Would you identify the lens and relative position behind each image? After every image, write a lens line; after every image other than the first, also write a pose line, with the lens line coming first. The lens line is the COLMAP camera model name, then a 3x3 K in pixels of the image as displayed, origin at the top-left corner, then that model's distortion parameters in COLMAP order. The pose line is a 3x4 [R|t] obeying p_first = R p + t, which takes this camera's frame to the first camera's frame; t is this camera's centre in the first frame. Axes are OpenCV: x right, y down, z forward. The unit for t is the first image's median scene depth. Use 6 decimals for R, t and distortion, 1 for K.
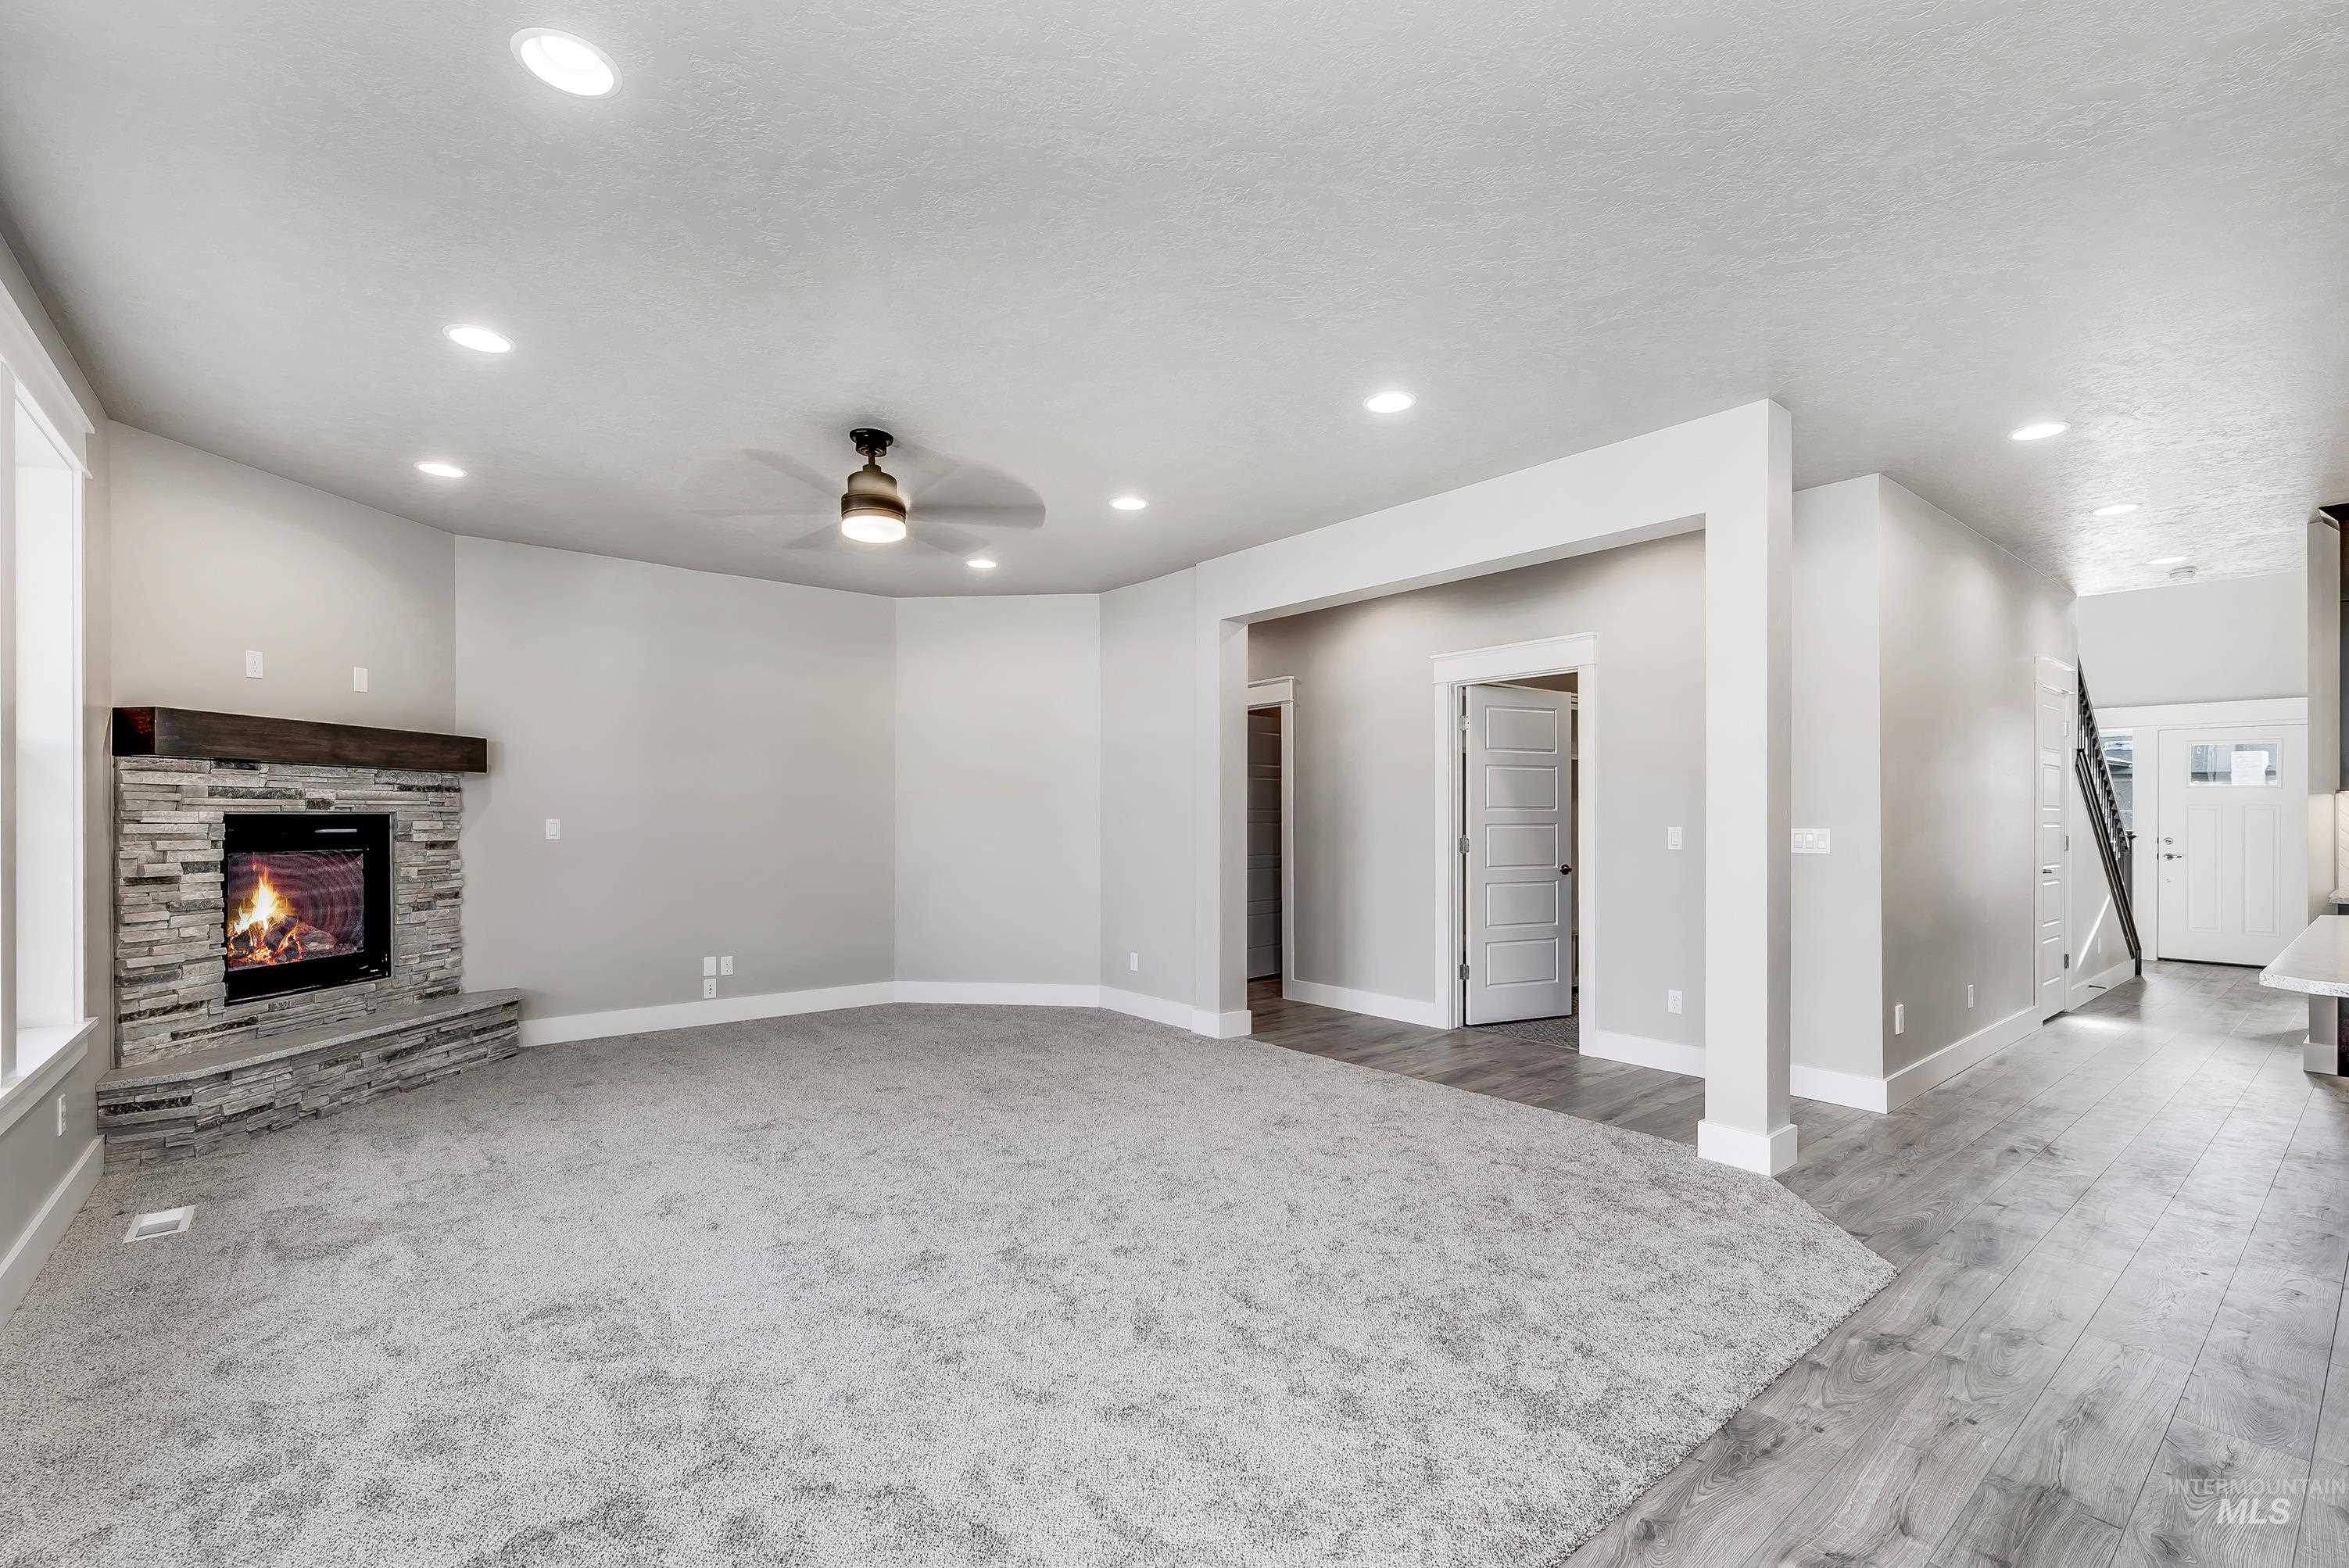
lens RADIAL K [[1020.2, 0, 1169.7], [0, 1020.2, 818.7], [0, 0, 1]] dist [0.003365, 0.000155]
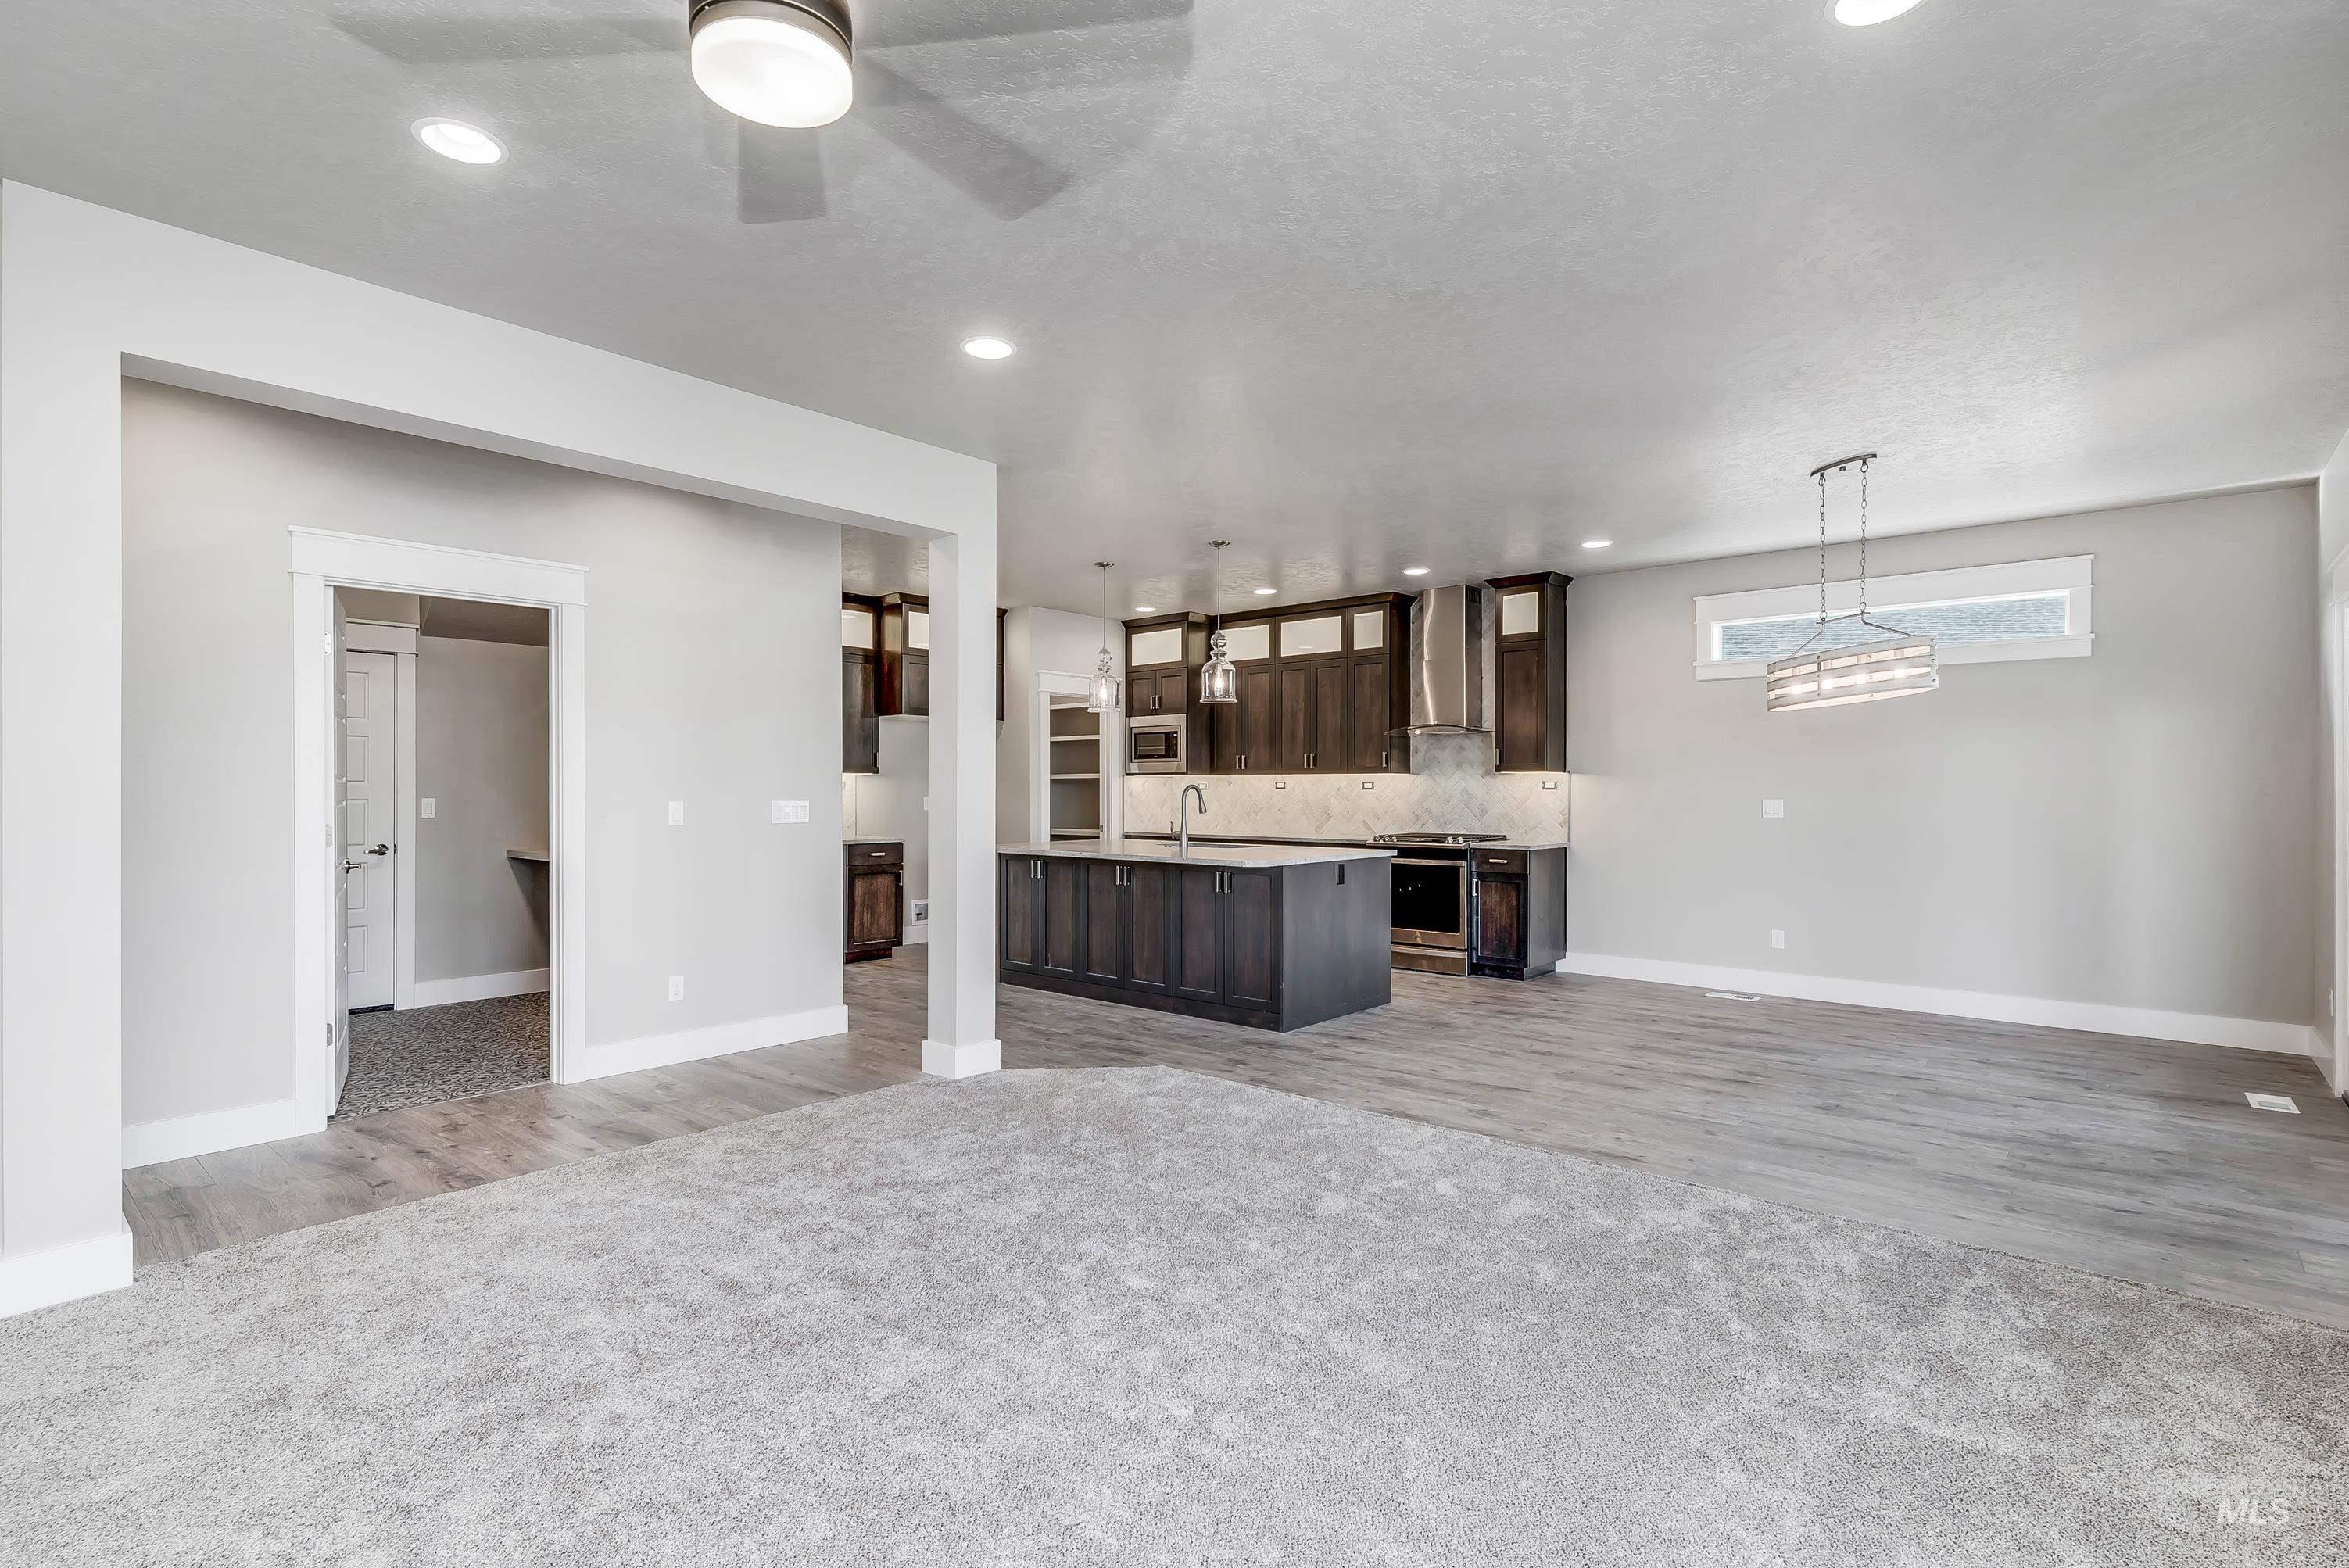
lens RADIAL K [[1101.2, 0, 1181.2], [0, 1101.2, 790.1], [0, 0, 1]] dist [-0.003919, 0.000127]
pose [[-0.174969, 0.001588, 0.984573, -0.671831], [0.001374, 0.999998, -0.001368, -0.000549], [-0.984573, 0.001114, -0.174971, 0.831311]]
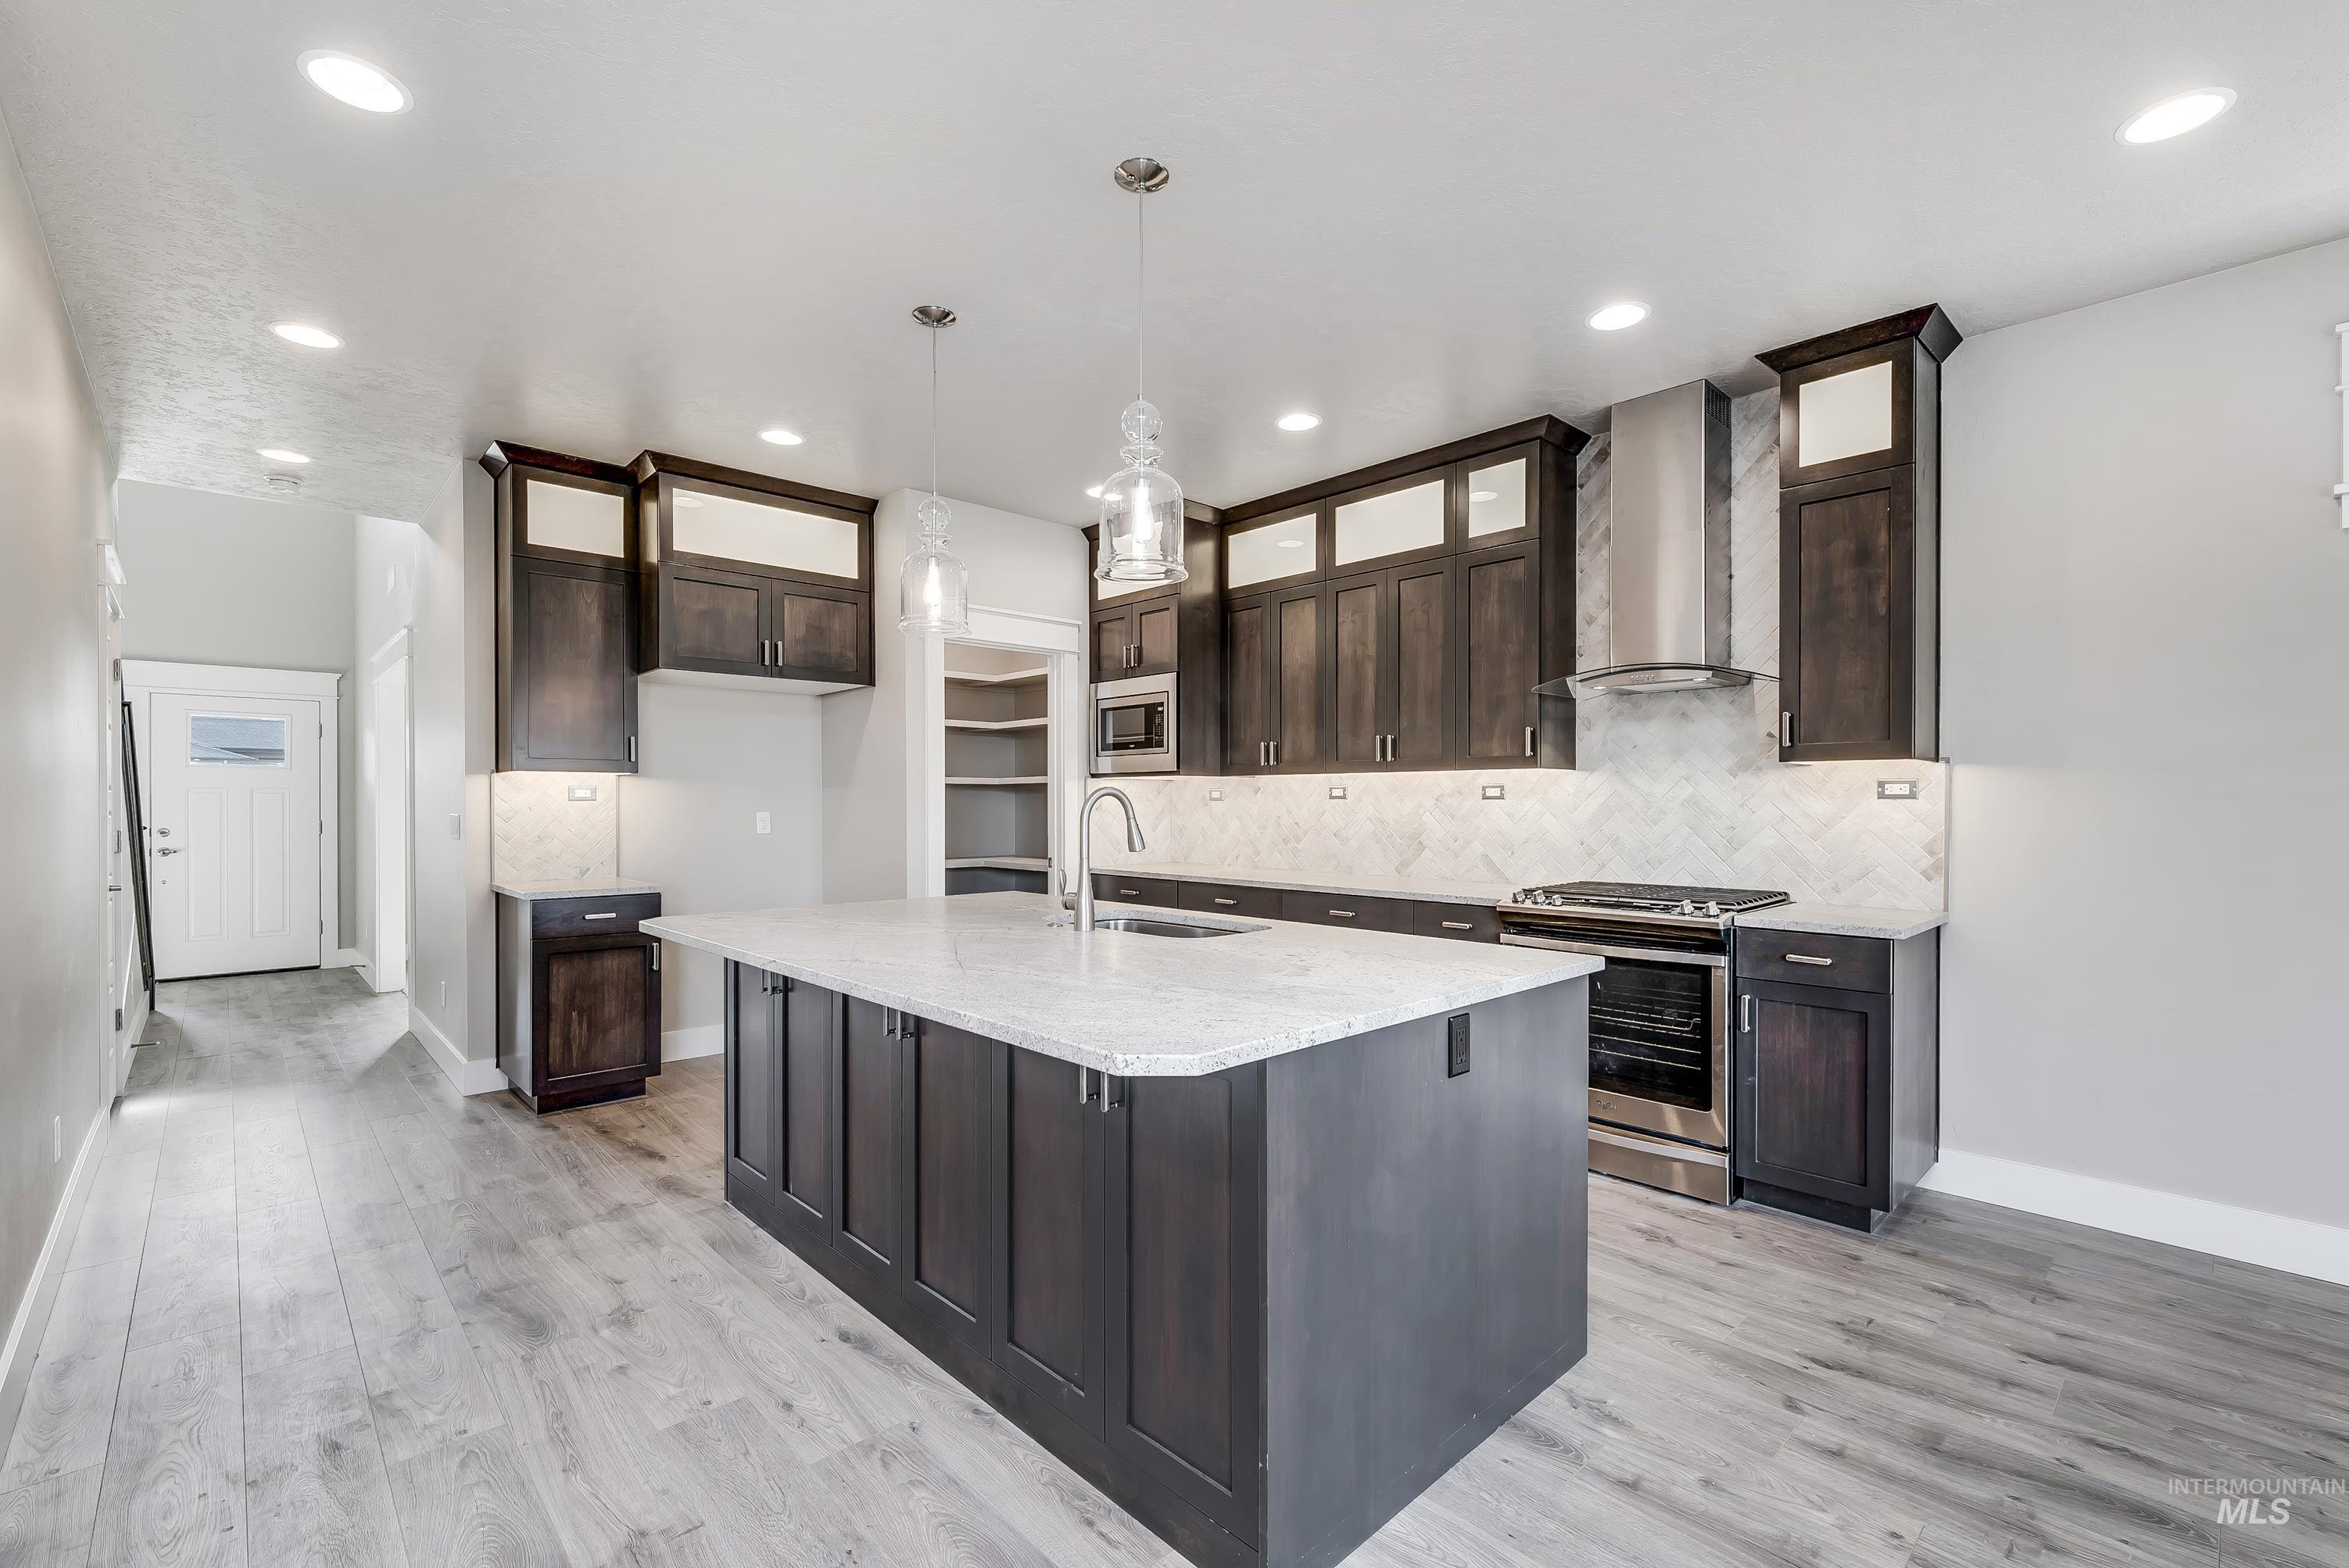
lens RADIAL K [[1020.2, 0, 1180.2], [0, 1020.2, 804.7], [0, 0, 1]] dist [0.003365, 0.000155]
pose [[-0.075071, -0.001643, 0.997177, 0.241948], [0.001995, 0.999996, 0.001798, -0.001207], [-0.997176, 0.002124, -0.075067, 0.536968]]
